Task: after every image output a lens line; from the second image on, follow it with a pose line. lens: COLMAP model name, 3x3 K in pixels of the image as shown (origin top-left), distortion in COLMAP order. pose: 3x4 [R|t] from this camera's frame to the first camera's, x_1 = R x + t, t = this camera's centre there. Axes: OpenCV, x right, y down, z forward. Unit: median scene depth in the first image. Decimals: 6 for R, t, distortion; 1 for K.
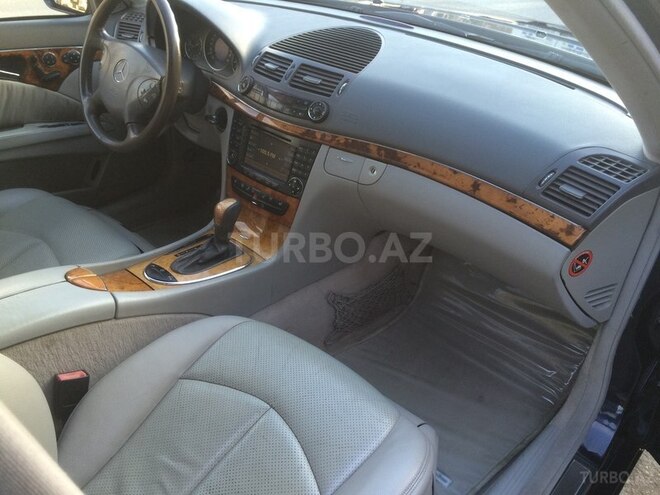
lens RADIAL K [[564.2, 0, 340.8], [0, 564.2, 246.8], [0, 0, 1]] dist [0.087221, -0.116877]
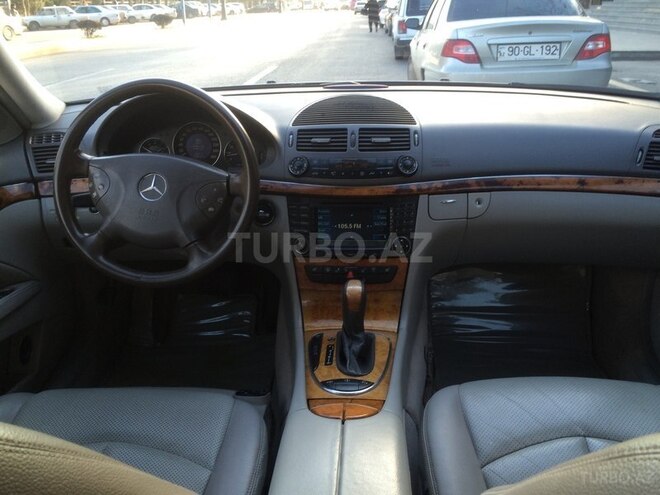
lens RADIAL K [[564.2, 0, 340.8], [0, 564.2, 246.8], [0, 0, 1]] dist [0.087221, -0.116877]
pose [[0.782972, -0.299787, 0.545053, -0.716245], [0.383064, 0.922732, -0.042757, -0.107771], [-0.490120, 0.242268, 0.837311, 0.253828]]
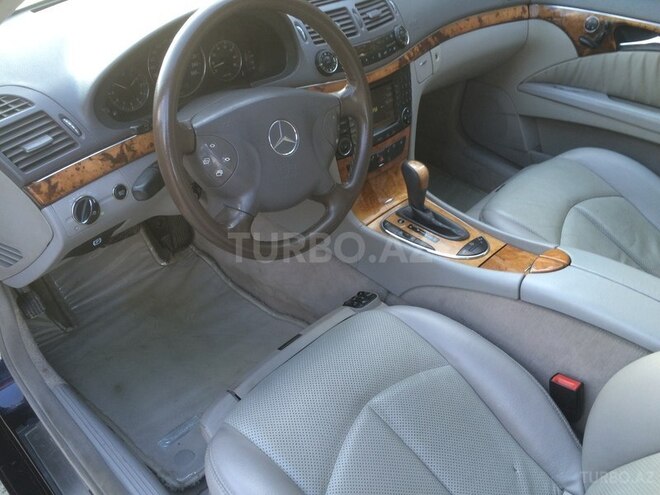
lens RADIAL K [[564.2, 0, 340.8], [0, 564.2, 246.8], [0, 0, 1]] dist [0.087221, -0.116877]
pose [[0.042738, -0.687245, 0.725167, -1.037953], [0.464885, 0.656147, 0.594436, -0.645351], [-0.884339, 0.311714, 0.347532, 0.855106]]
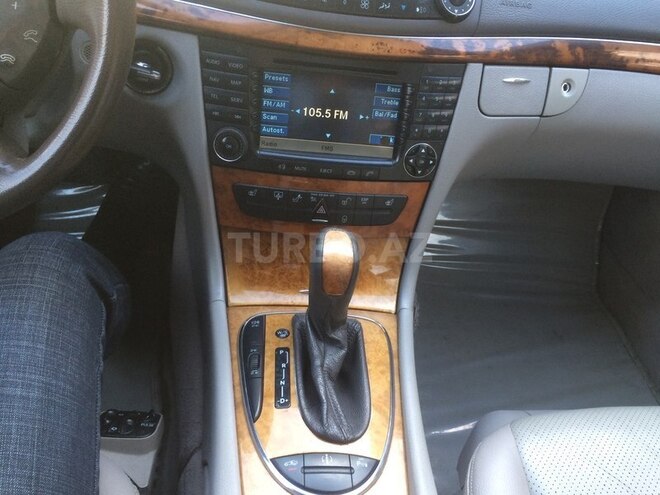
lens RADIAL K [[564.2, 0, 340.8], [0, 564.2, 246.8], [0, 0, 1]] dist [0.087221, -0.116877]
pose [[0.701837, -0.409547, 0.582834, -0.481549], [0.300752, 0.912062, 0.278730, -0.208740], [-0.645734, -0.020335, 0.763291, 0.680667]]
